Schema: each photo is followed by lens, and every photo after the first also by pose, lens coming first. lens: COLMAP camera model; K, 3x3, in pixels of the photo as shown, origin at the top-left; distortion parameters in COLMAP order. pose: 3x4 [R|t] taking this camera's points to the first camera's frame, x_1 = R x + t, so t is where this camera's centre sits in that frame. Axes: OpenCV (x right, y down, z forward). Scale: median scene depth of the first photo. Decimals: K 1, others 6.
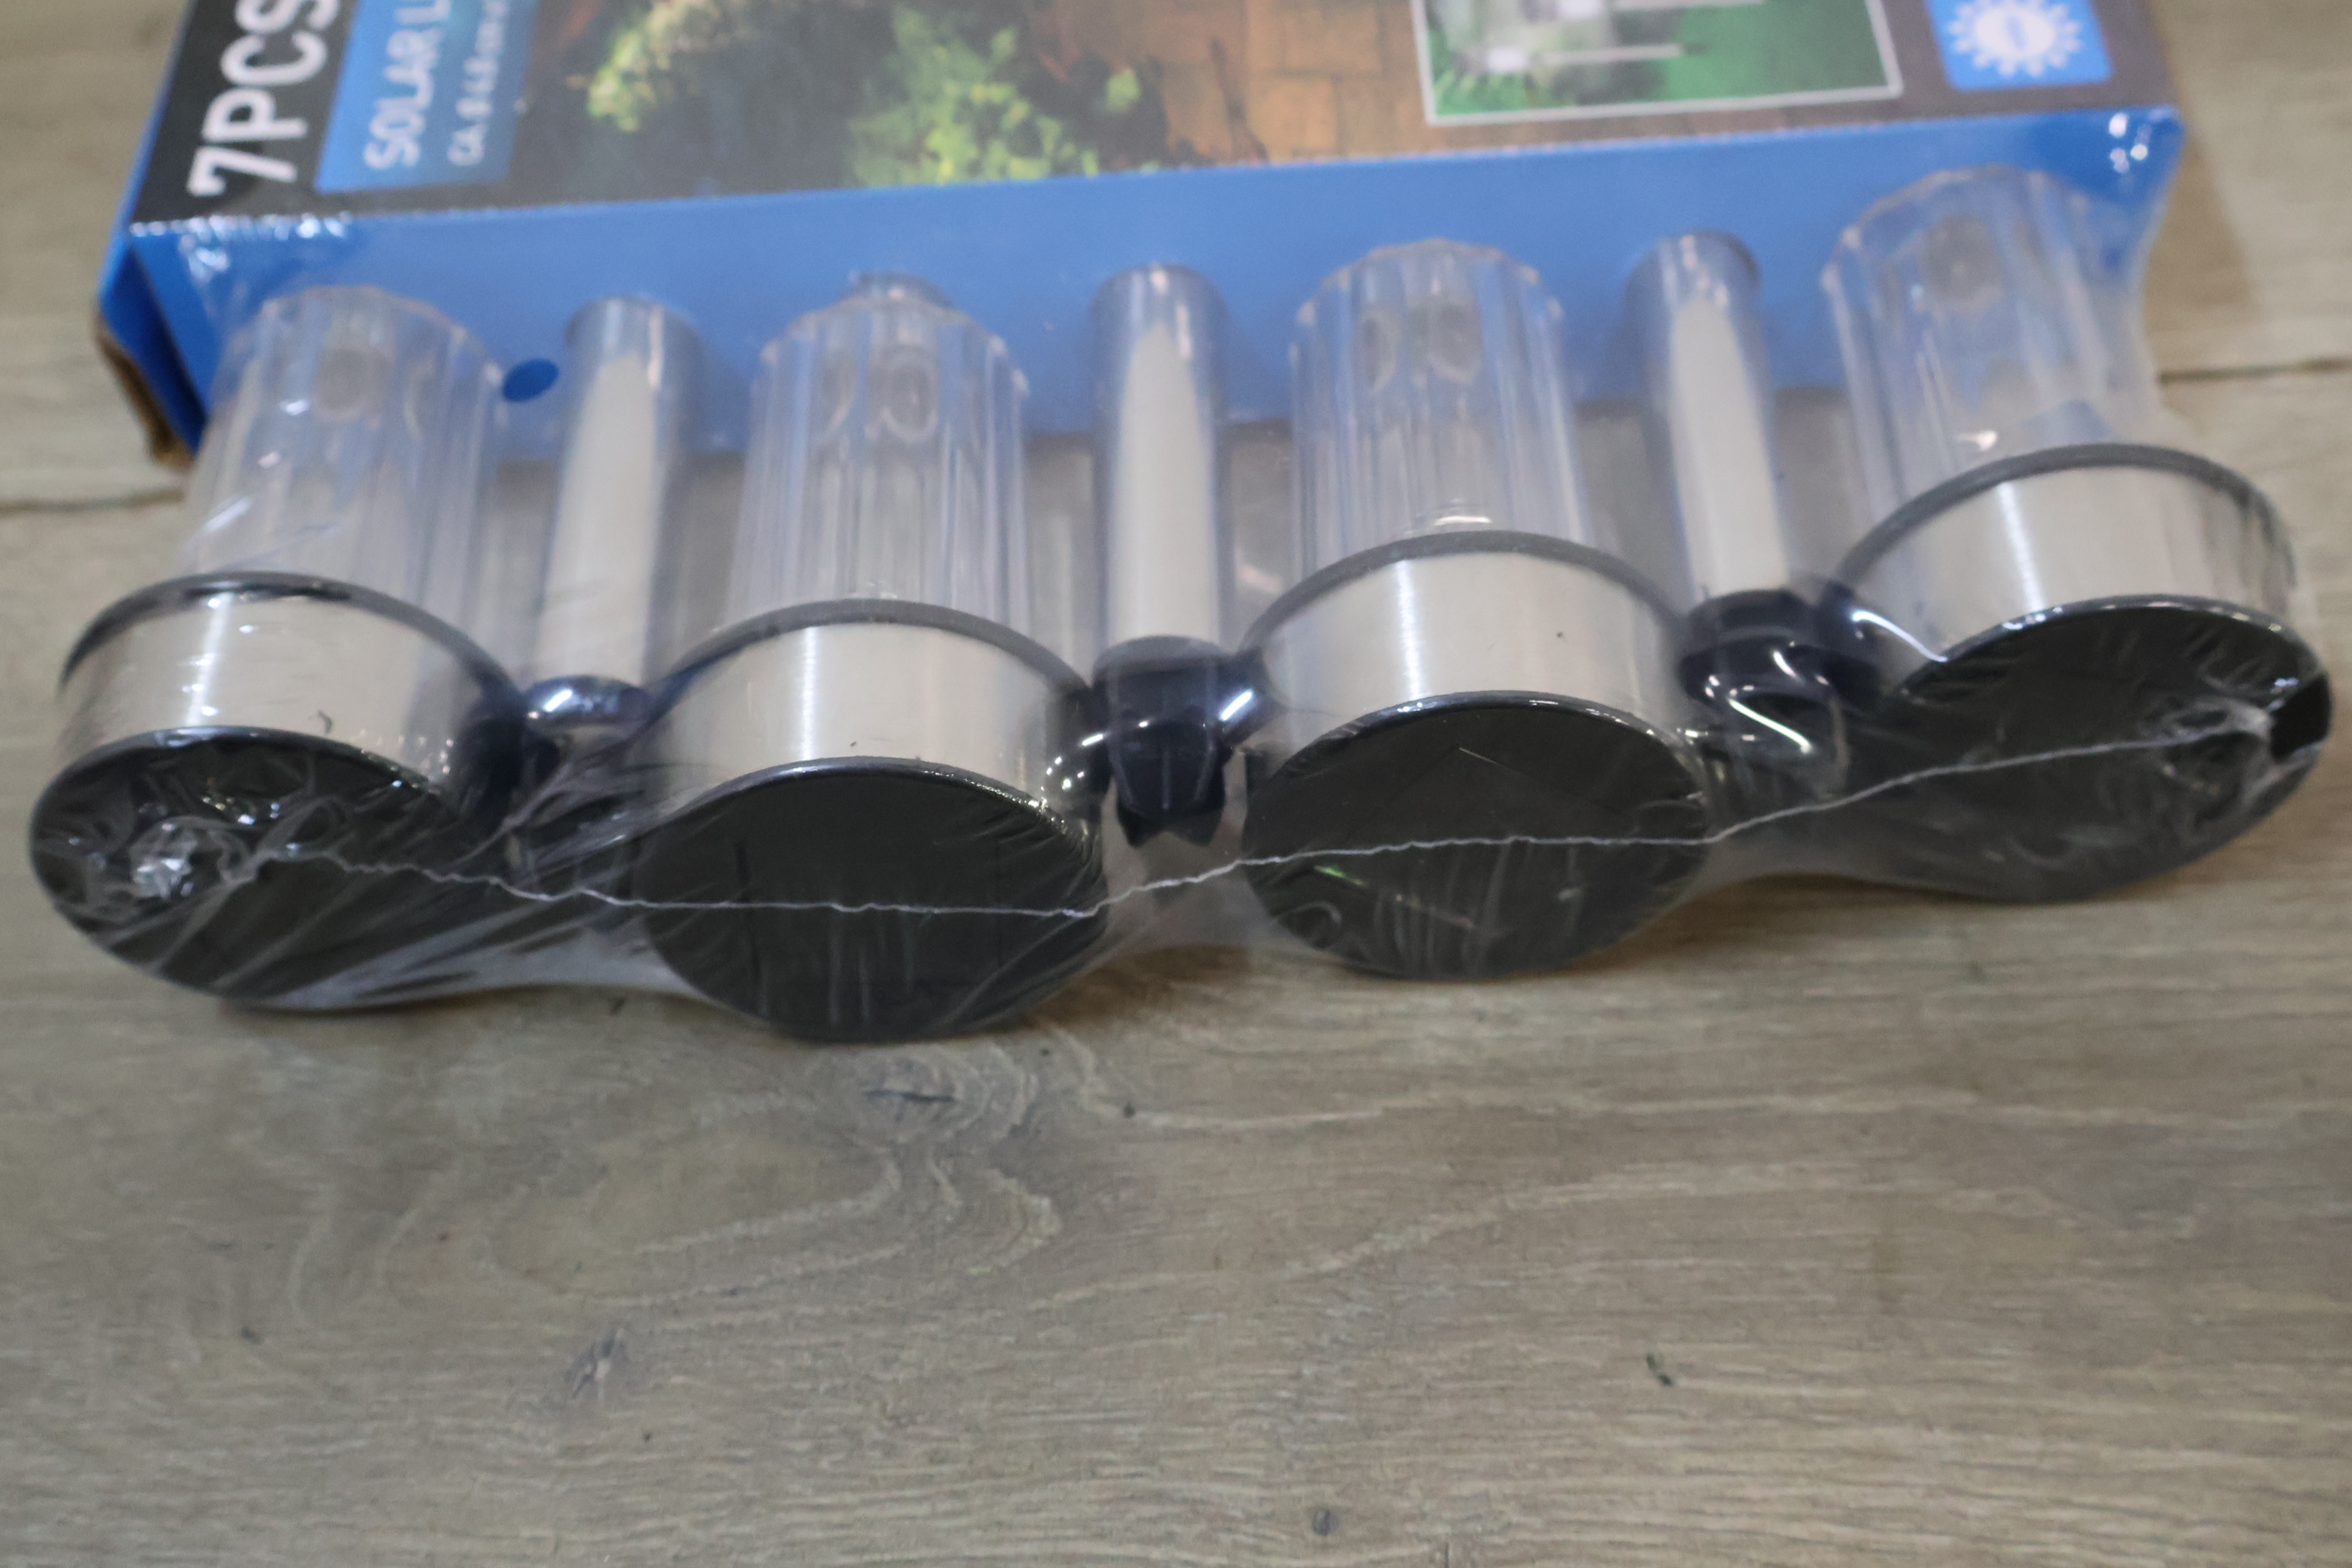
lens RADIAL K [[2783.6, 0, 1180.4], [0, 2783.6, 775.8], [0, 0, 1]] dist [0.018042, 0.000000]
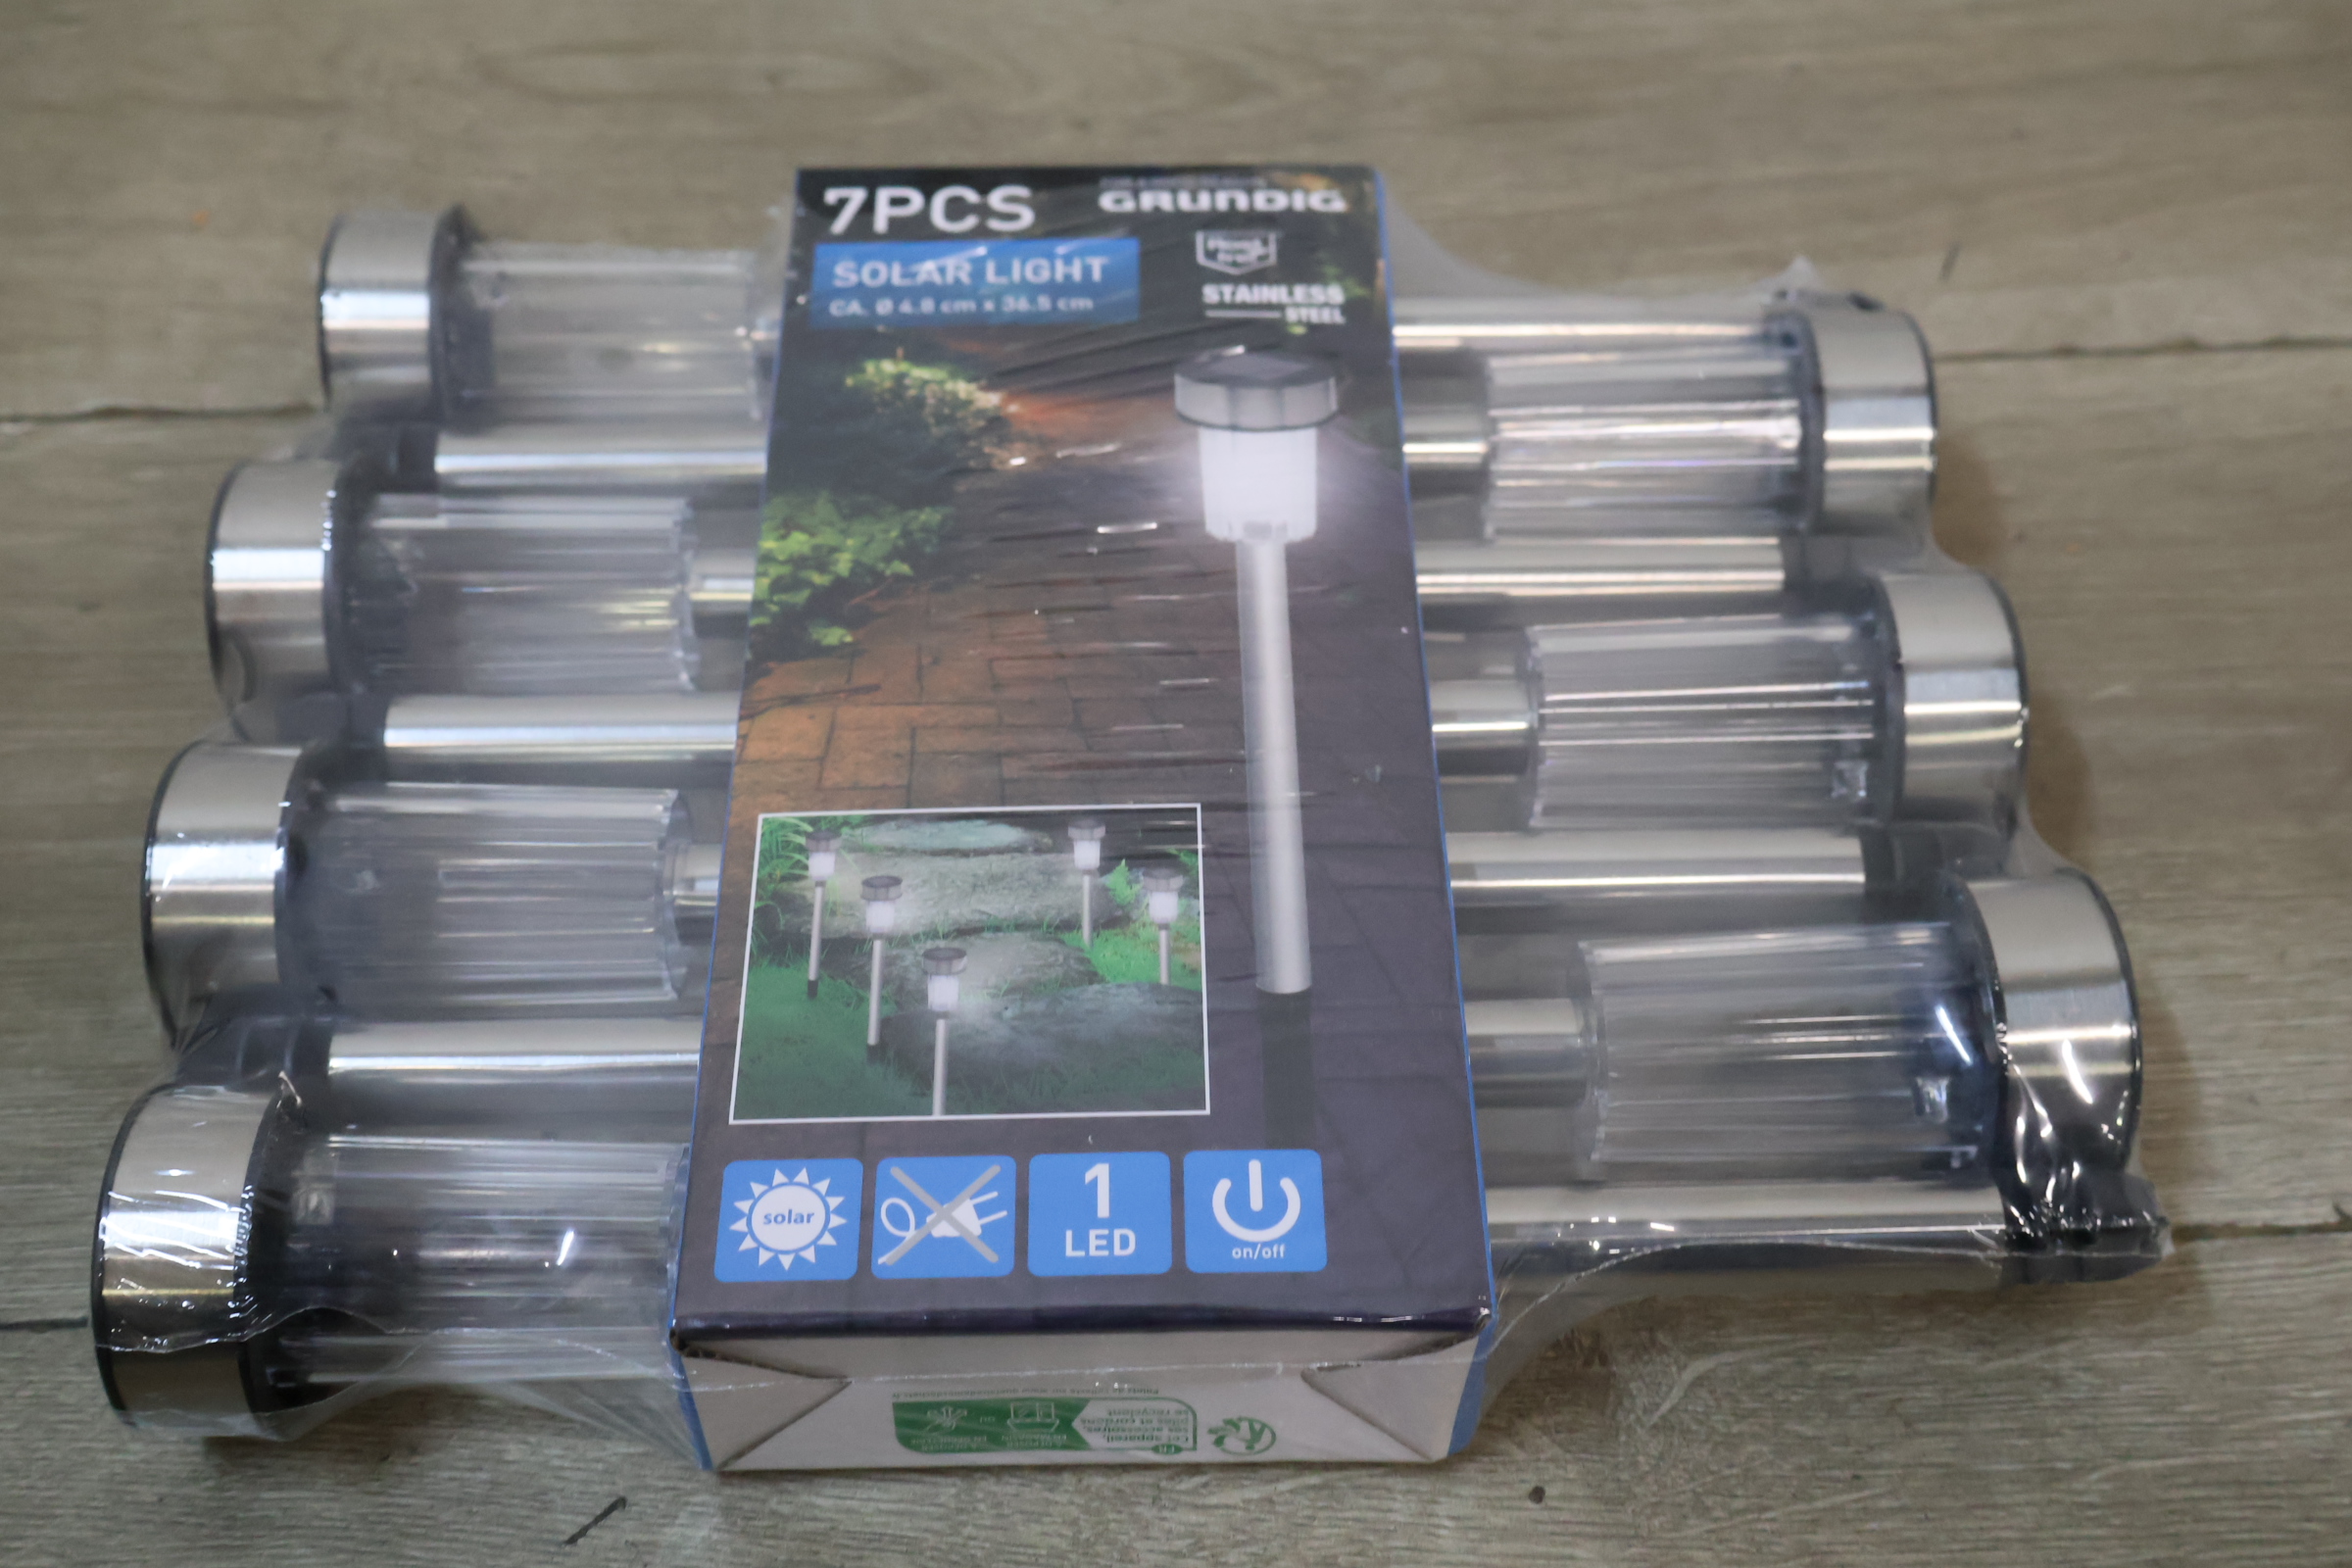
lens RADIAL K [[2783.6, 0, 1165.3], [0, 2783.6, 785.3], [0, 0, 1]] dist [0.018042, 0.000000]
pose [[-0.009768, 0.809775, -0.586659, 0.837933], [-0.797393, 0.347705, 0.493219, -1.031621], [0.603381, 0.472616, 0.642313, 0.283672]]
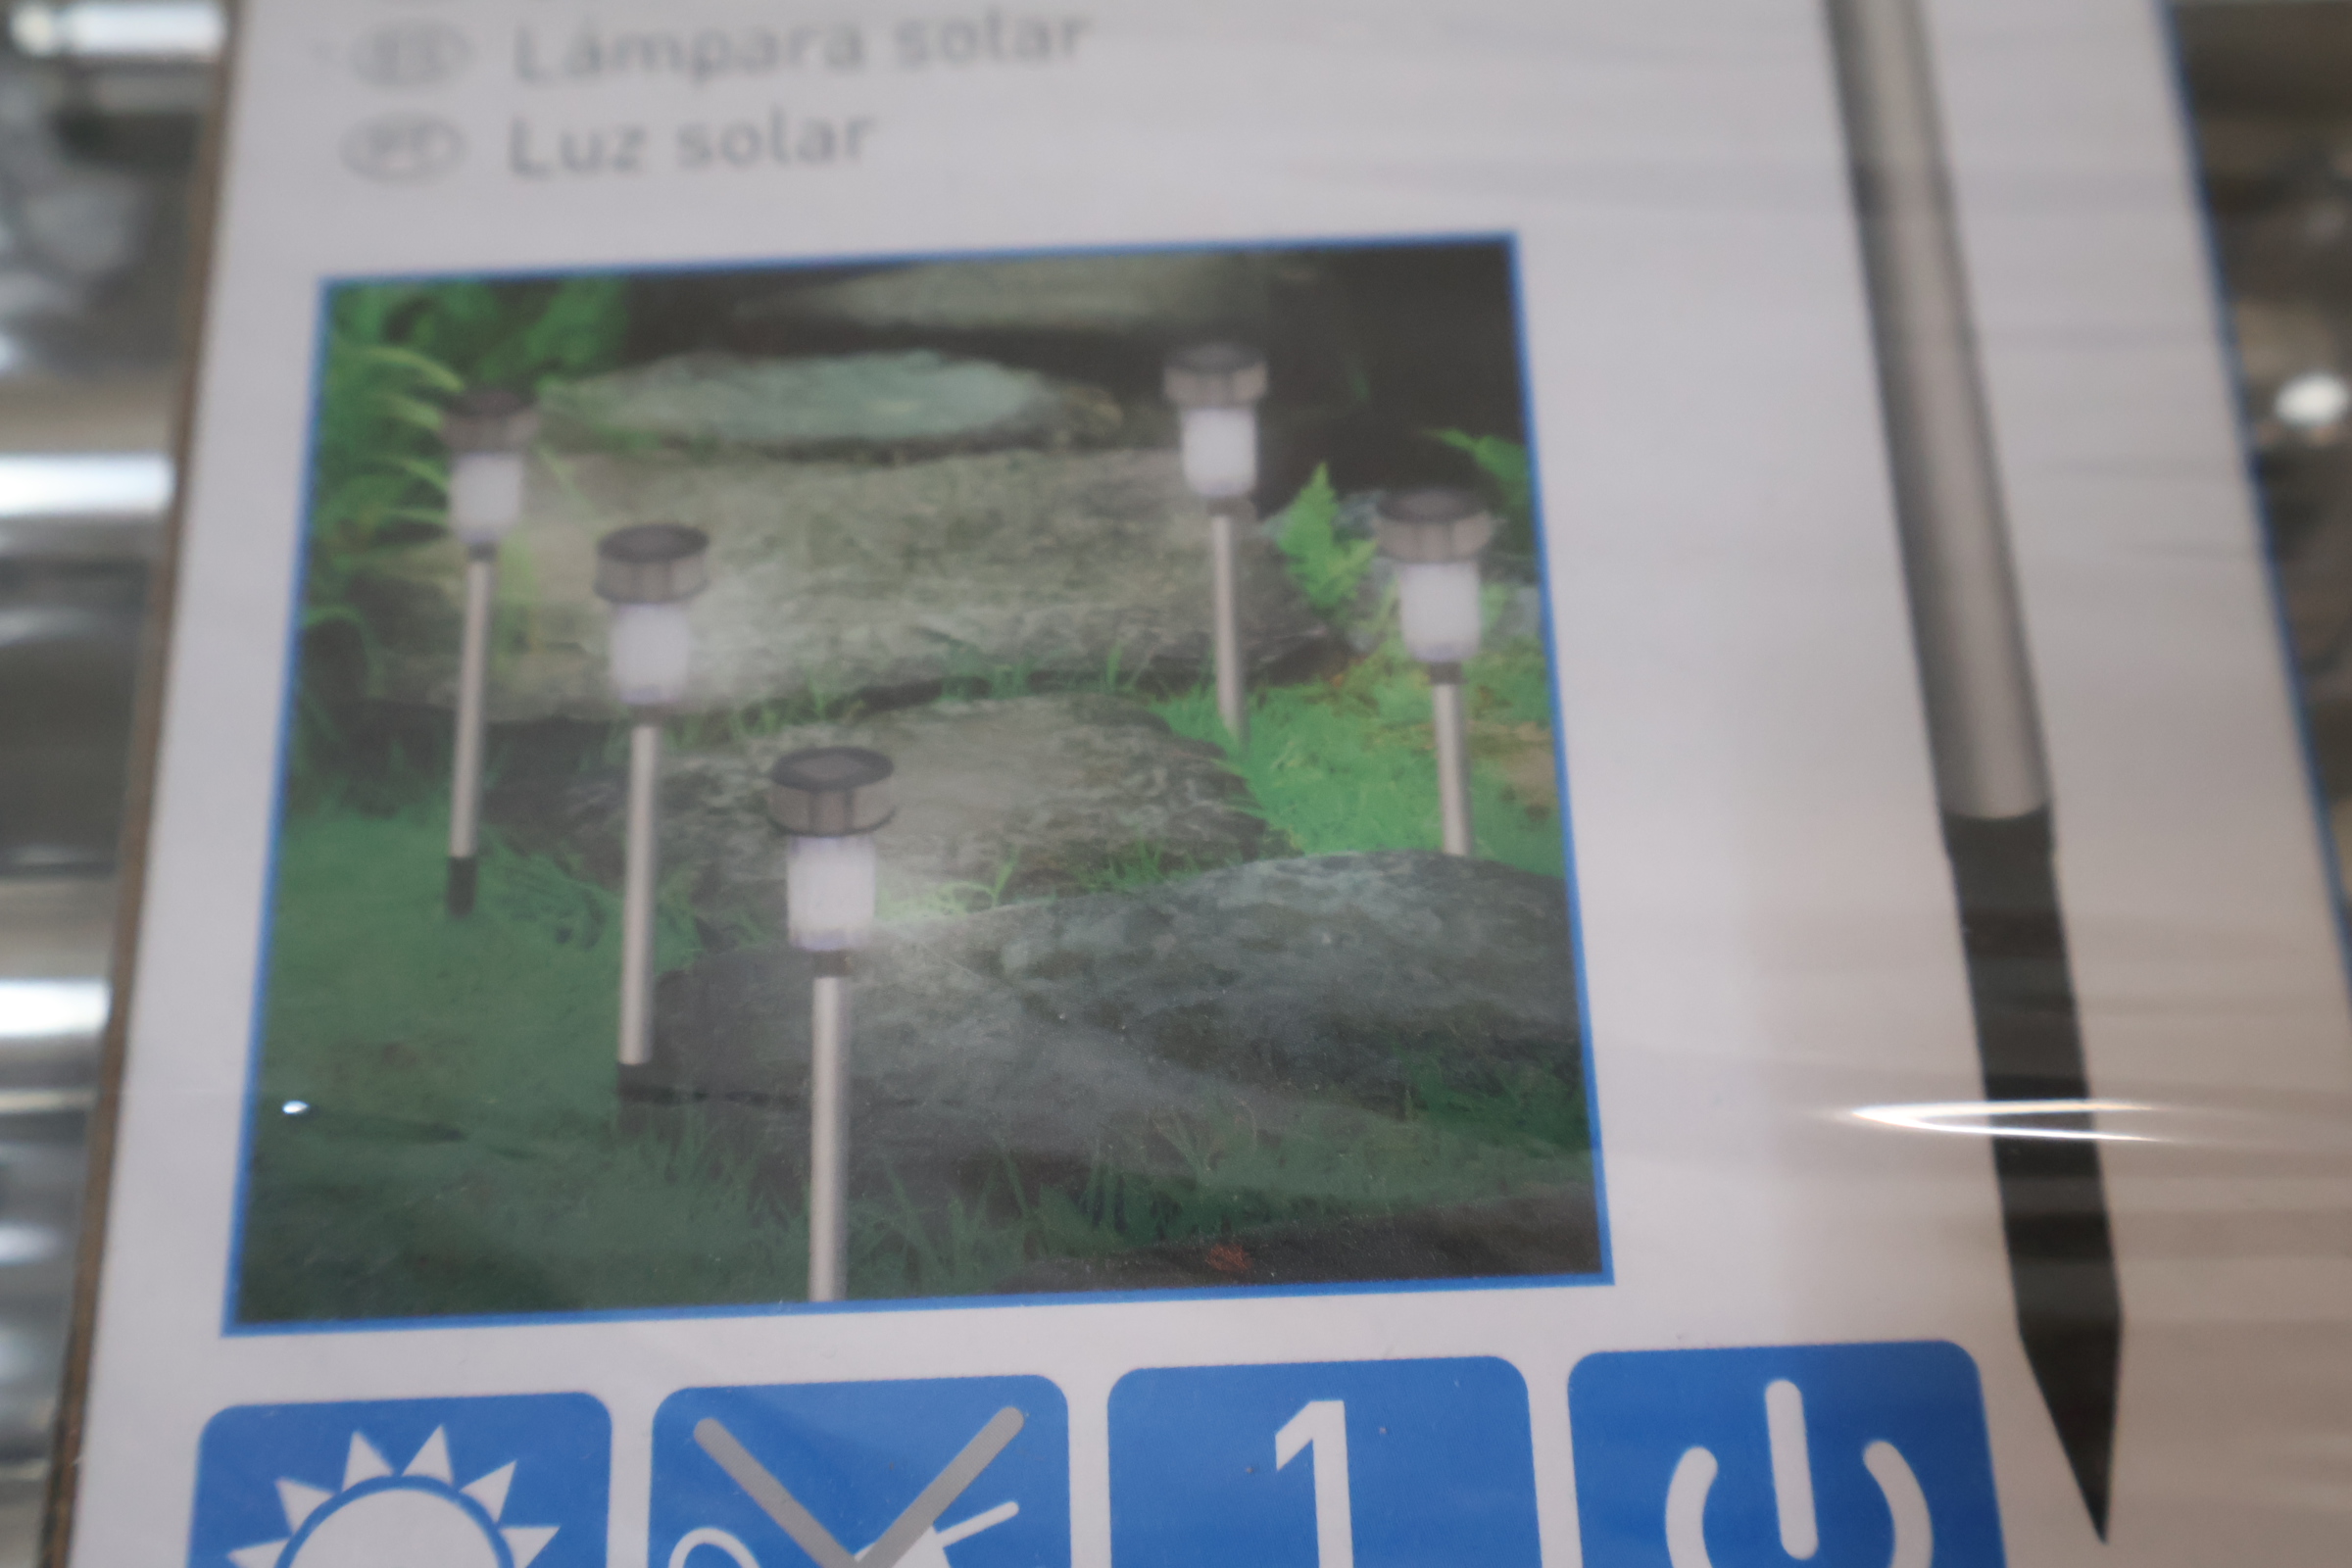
lens RADIAL K [[2783.6, 0, 1173.6], [0, 2783.6, 776.0], [0, 0, 1]] dist [0.018042, 0.000000]
pose [[0.007713, 0.945134, -0.326593, 0.316060], [-0.796112, 0.203437, 0.569929, -0.608069], [0.605100, 0.255609, 0.754001, 0.758540]]
